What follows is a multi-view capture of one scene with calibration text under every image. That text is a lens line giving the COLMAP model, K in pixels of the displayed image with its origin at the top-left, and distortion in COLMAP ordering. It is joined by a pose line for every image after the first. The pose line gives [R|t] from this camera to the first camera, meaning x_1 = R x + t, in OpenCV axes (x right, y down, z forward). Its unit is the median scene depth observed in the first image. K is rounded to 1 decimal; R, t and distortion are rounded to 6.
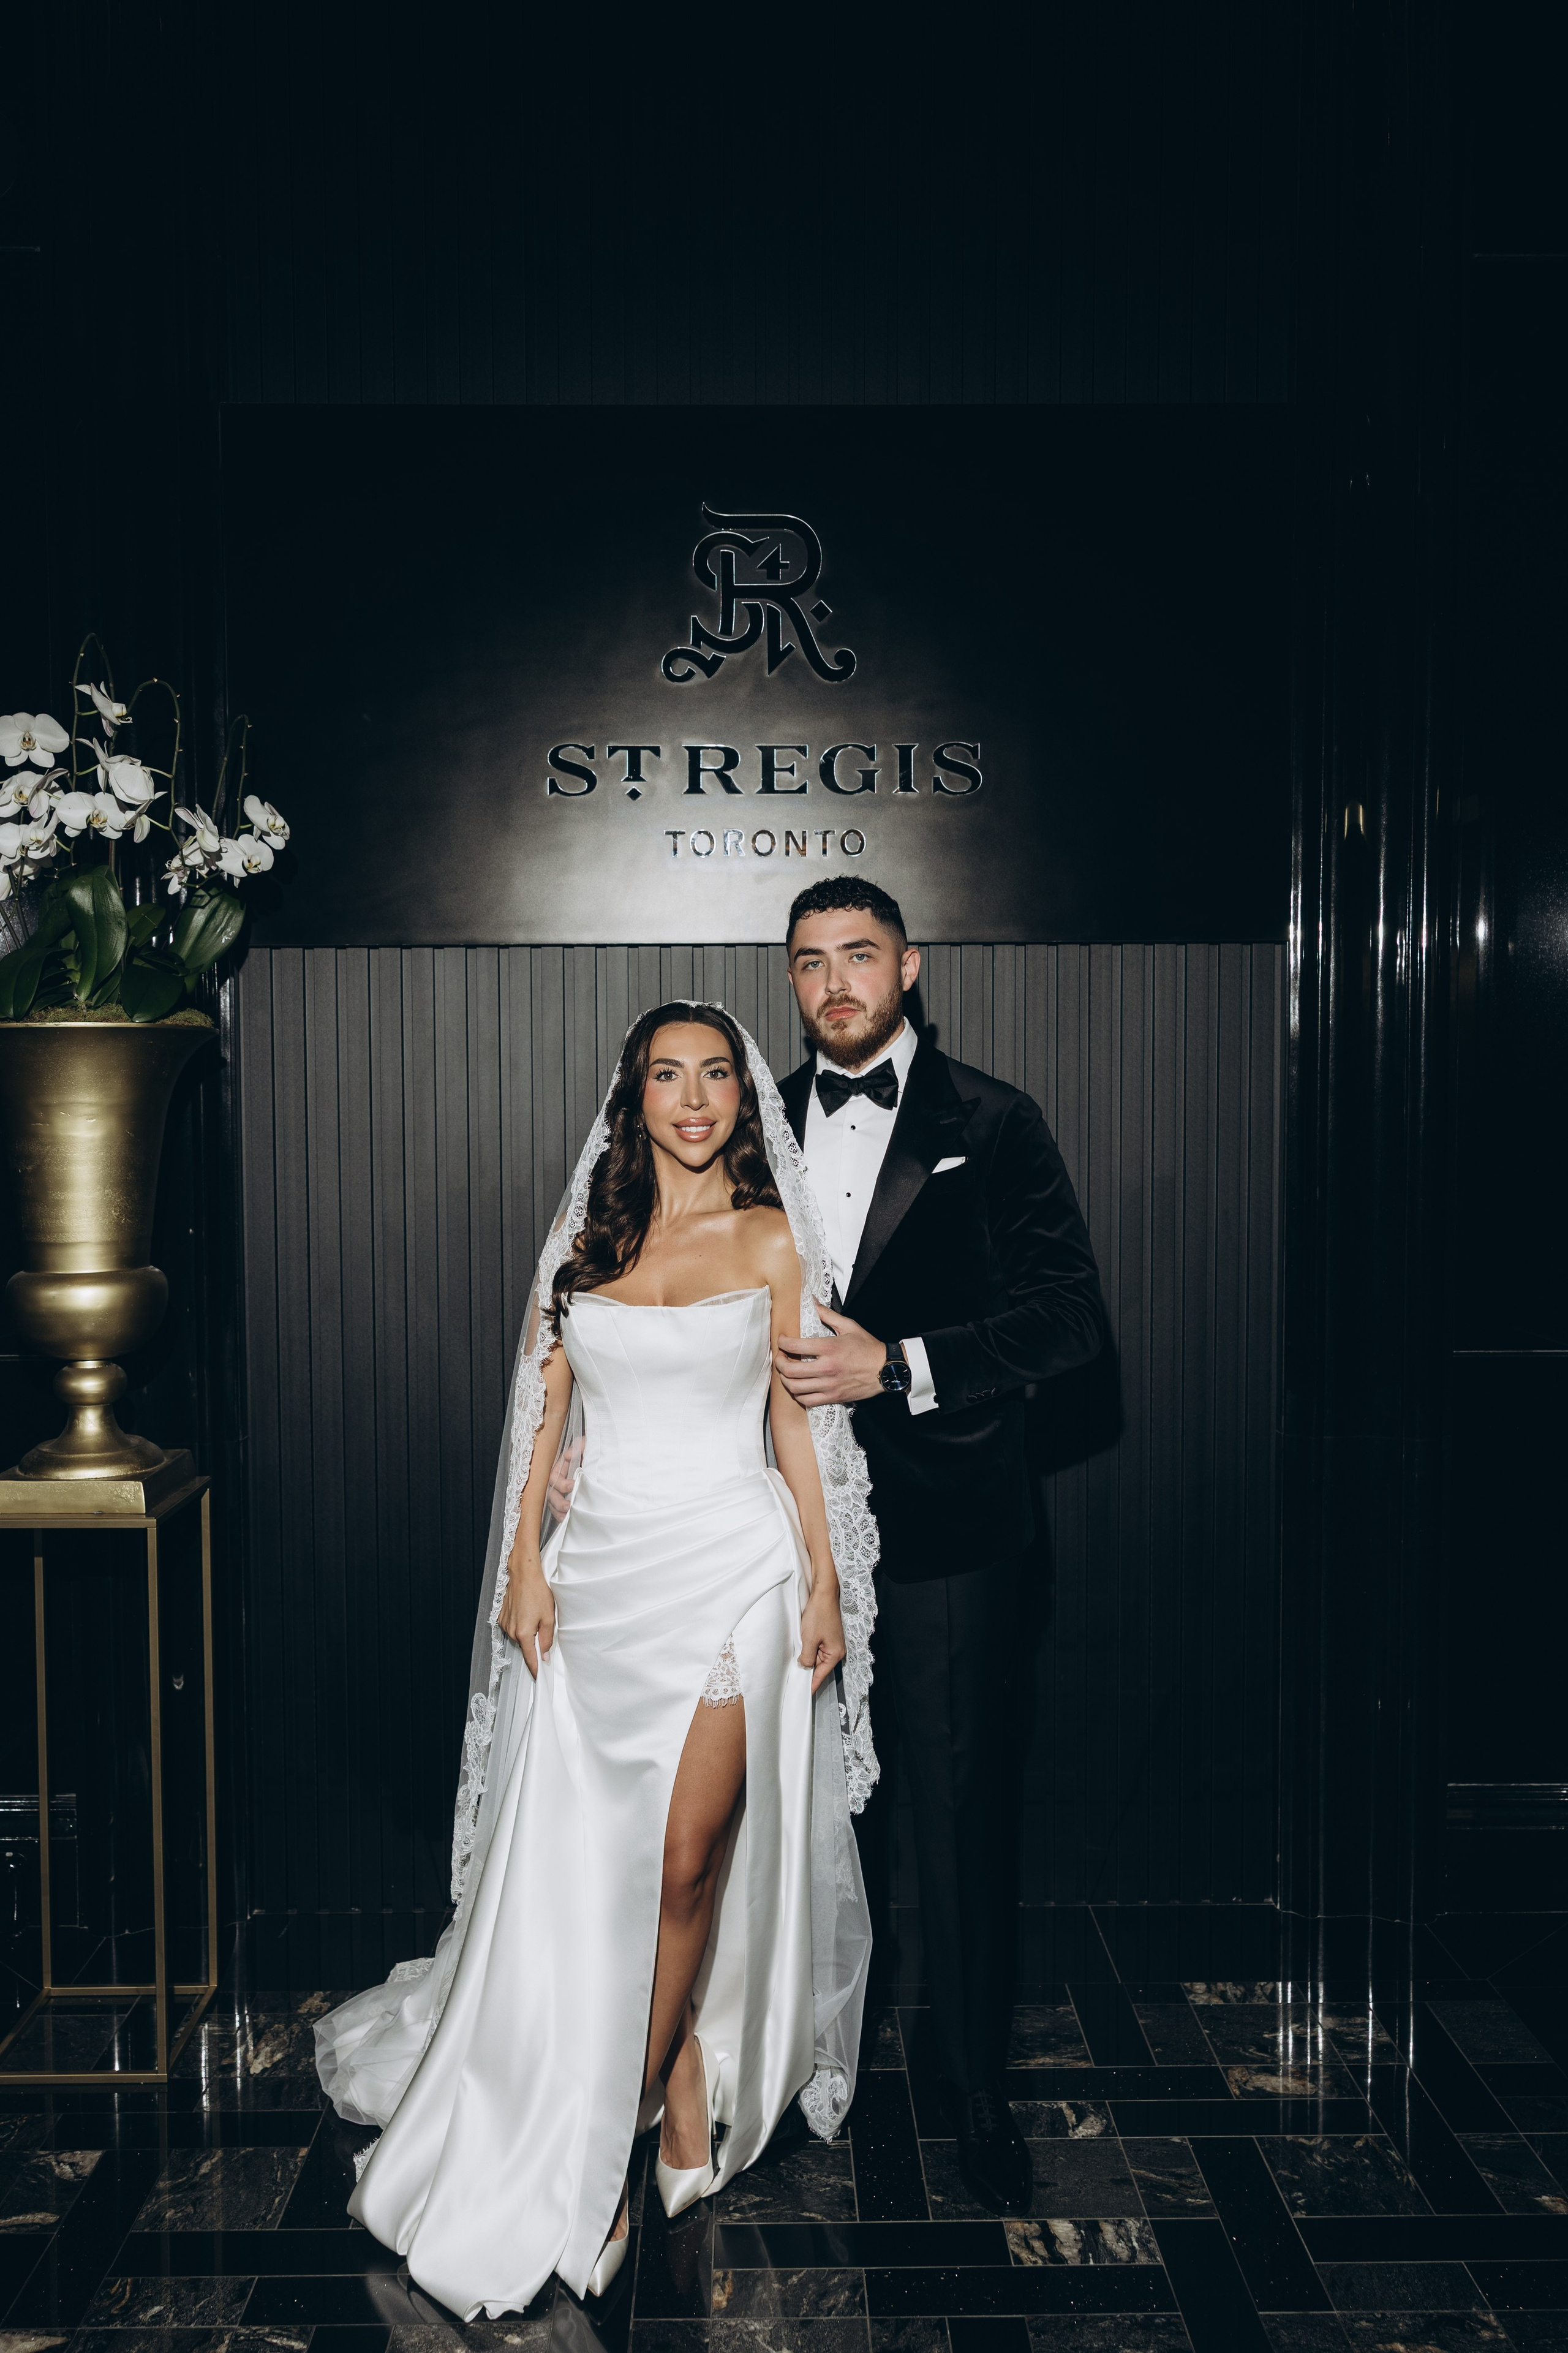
lens RADIAL K [[2052.6, 0, 771.8], [0, 2052.6, 1180.3], [0, 0, 1]] dist [0.141939, -0.003329]
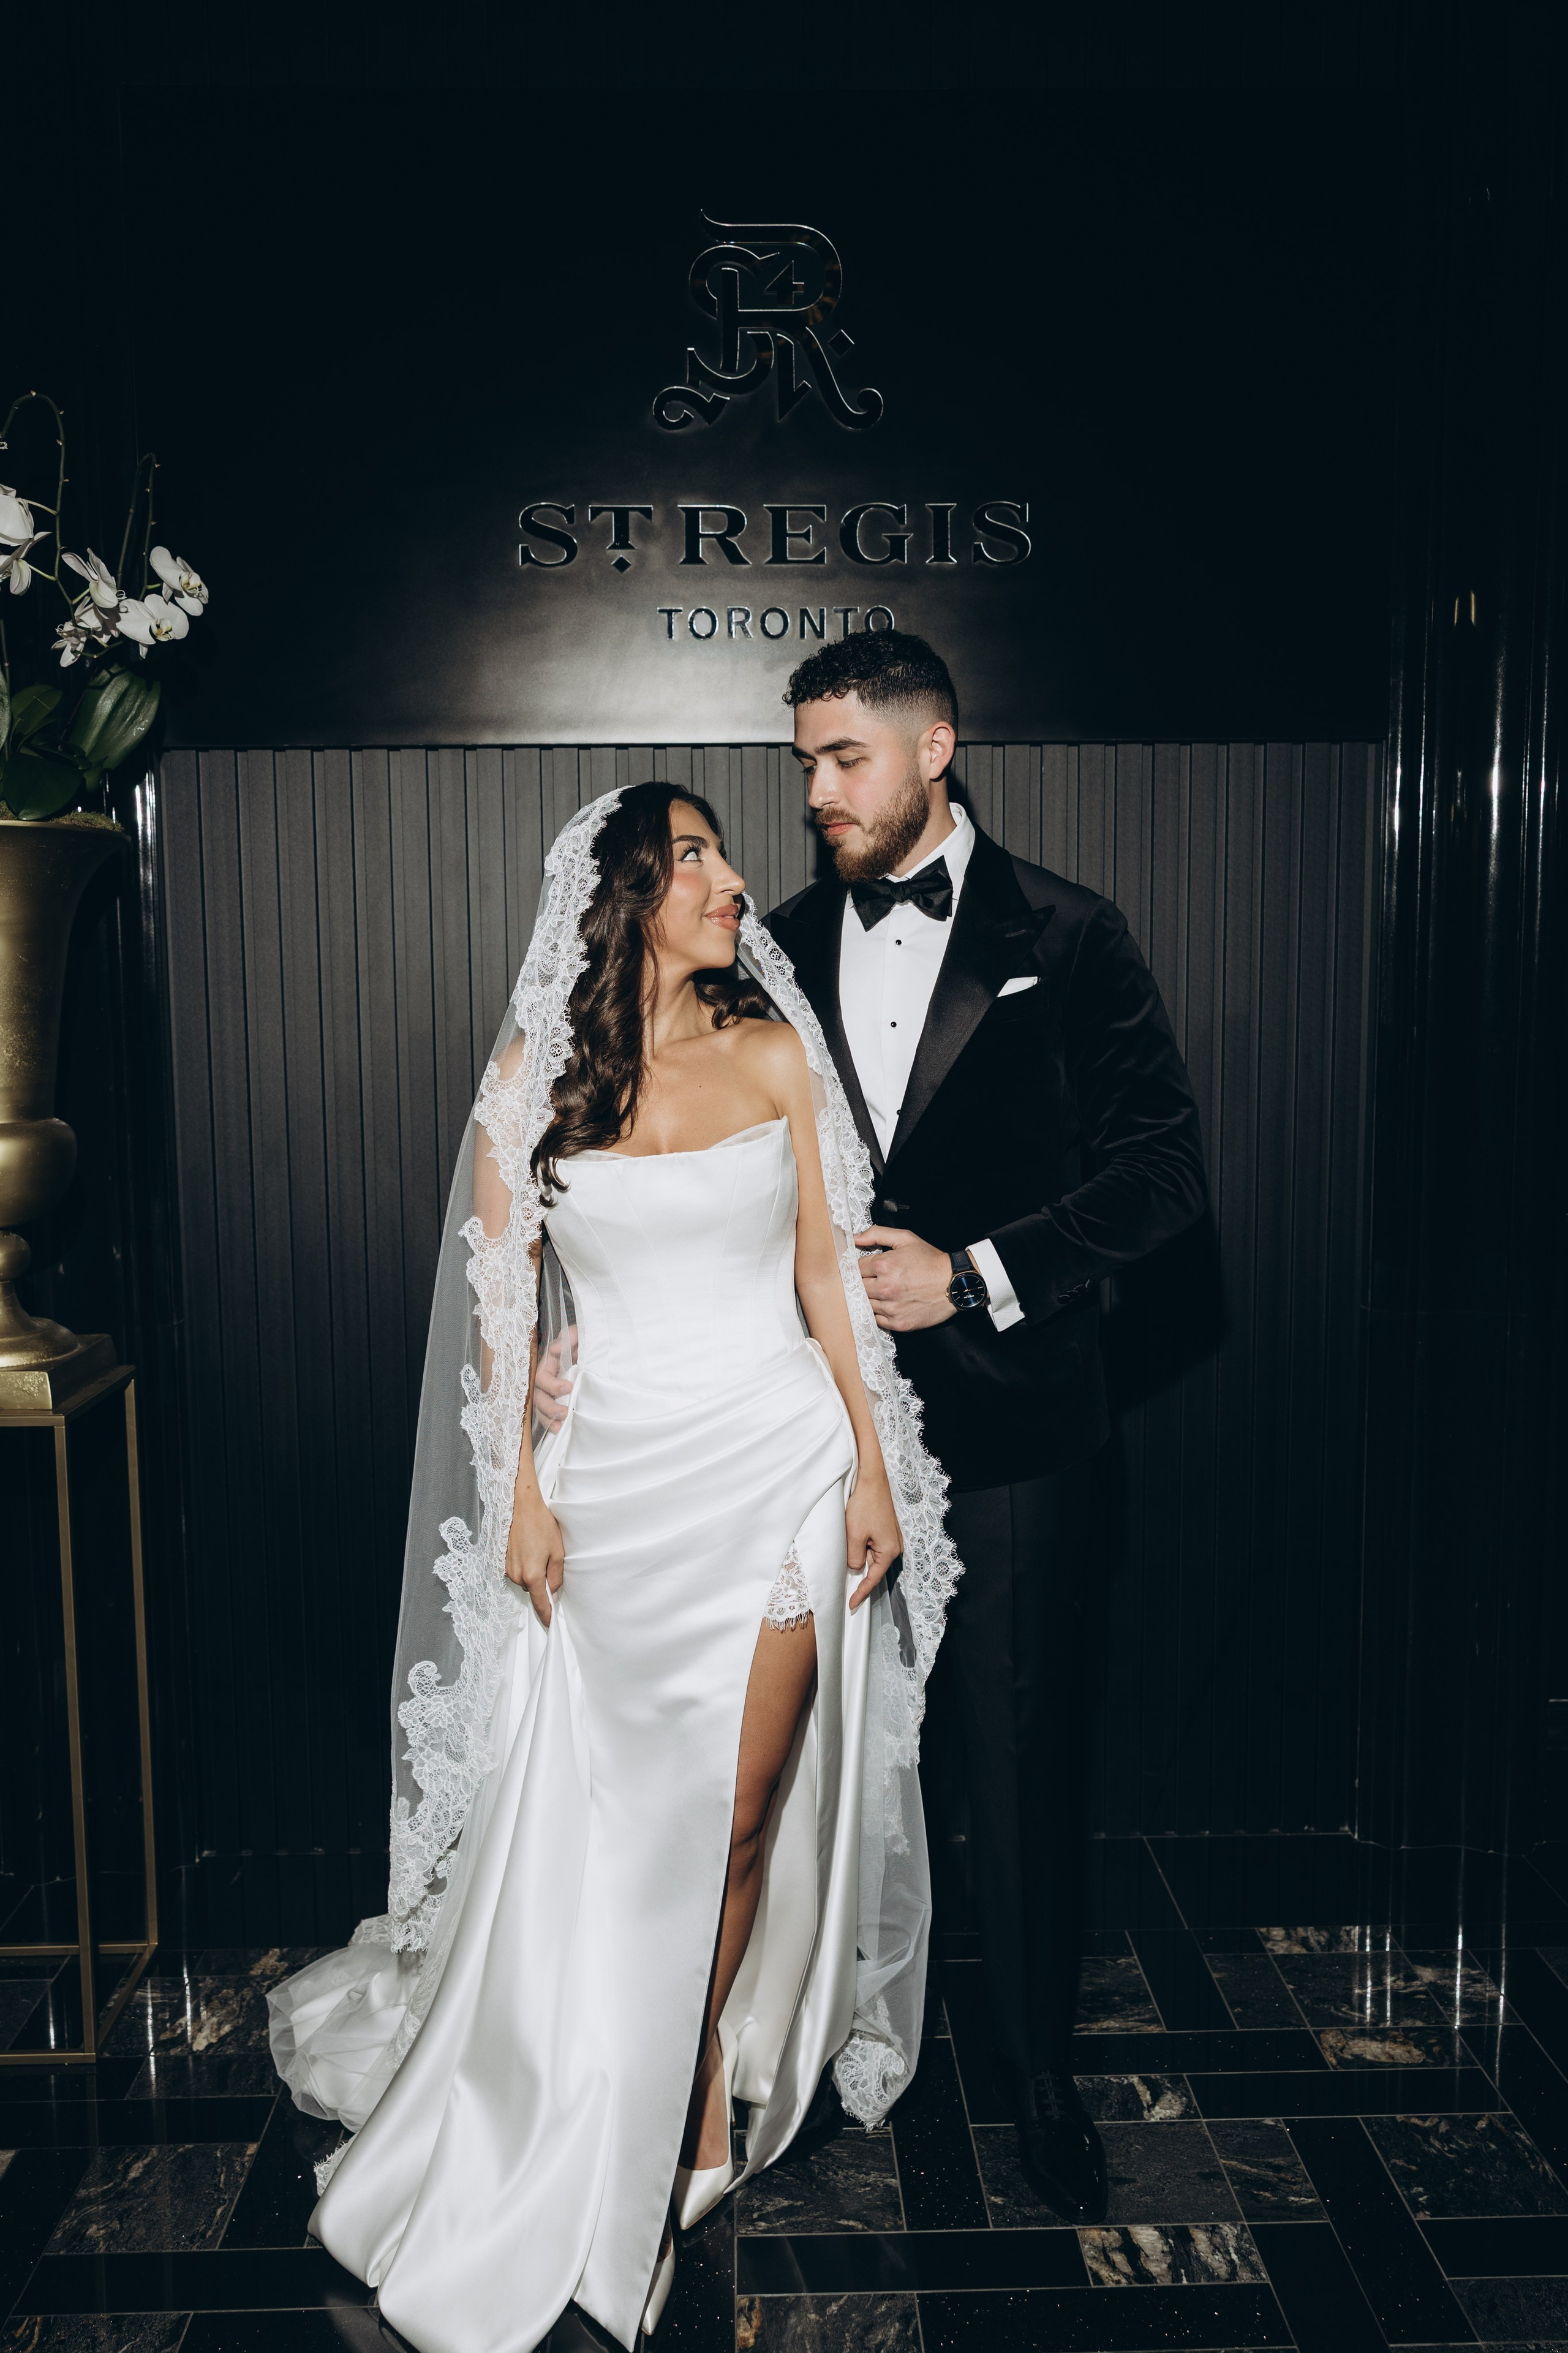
lens RADIAL K [[2052.6, 0, 768.4], [0, 2052.6, 1168.9], [0, 0, 1]] dist [0.141939, -0.003329]
pose [[0.999945, -0.005252, 0.009043, -0.017664], [0.004781, 0.998670, 0.051327, 0.019841], [-0.009300, -0.051281, 0.998641, 0.153896]]
